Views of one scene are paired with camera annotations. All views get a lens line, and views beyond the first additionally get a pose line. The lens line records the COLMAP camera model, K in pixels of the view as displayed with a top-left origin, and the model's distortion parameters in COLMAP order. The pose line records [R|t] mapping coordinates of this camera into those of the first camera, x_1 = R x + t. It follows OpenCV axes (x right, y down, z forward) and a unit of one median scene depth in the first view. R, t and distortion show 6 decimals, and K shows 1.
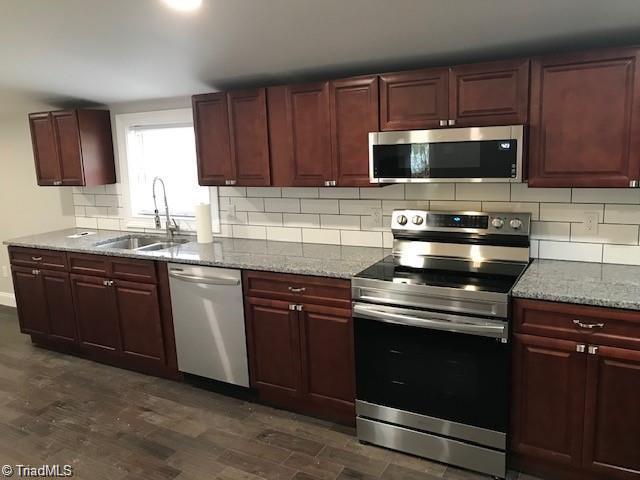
lens RADIAL K [[522.9, 0, 316.5], [0, 522.9, 238.5], [0, 0, 1]] dist [0.045286, -0.003063]
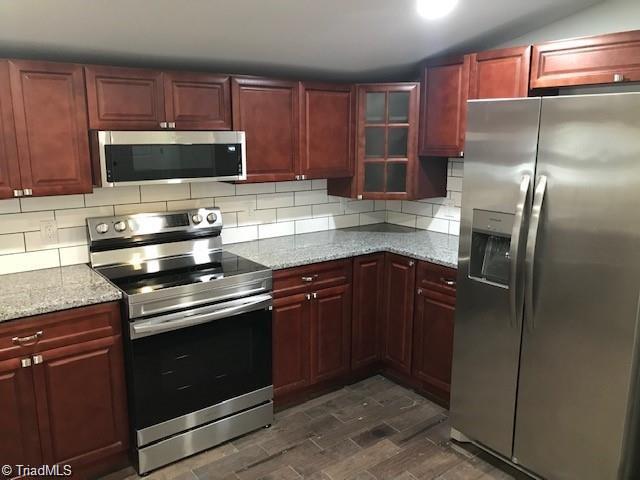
lens RADIAL K [[522.9, 0, 316.0], [0, 522.9, 238.9], [0, 0, 1]] dist [0.045286, -0.003063]
pose [[0.395533, -0.135237, 0.908441, -0.605824], [0.157585, 0.984425, 0.077937, -0.037032], [-0.904832, 0.112330, 0.410684, 0.346228]]
